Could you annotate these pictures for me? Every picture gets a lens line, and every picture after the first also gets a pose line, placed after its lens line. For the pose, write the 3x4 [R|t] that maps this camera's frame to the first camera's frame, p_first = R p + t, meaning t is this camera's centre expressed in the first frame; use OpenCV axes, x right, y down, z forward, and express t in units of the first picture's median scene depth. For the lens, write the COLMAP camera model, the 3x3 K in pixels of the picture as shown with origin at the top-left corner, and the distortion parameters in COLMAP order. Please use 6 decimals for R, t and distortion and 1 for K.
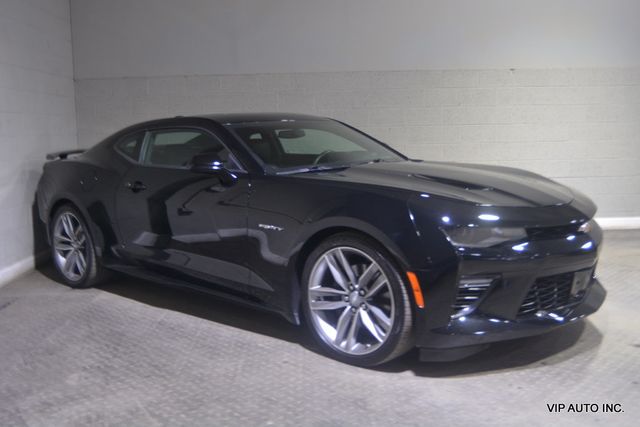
lens RADIAL K [[645.4, 0, 320.0], [0, 645.4, 213.5], [0, 0, 1]] dist [-0.062852, 0.008622]
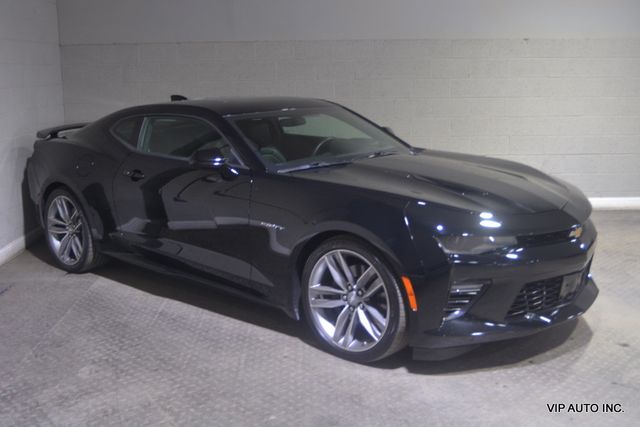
lens RADIAL K [[729.8, 0, 322.1], [0, 729.8, 213.1], [0, 0, 1]] dist [-0.049433, -0.022869]
pose [[0.999929, 0.011003, 0.004487, -0.002766], [-0.011283, 0.997615, 0.068091, -0.087481], [-0.003727, -0.068137, 0.997669, -0.174837]]
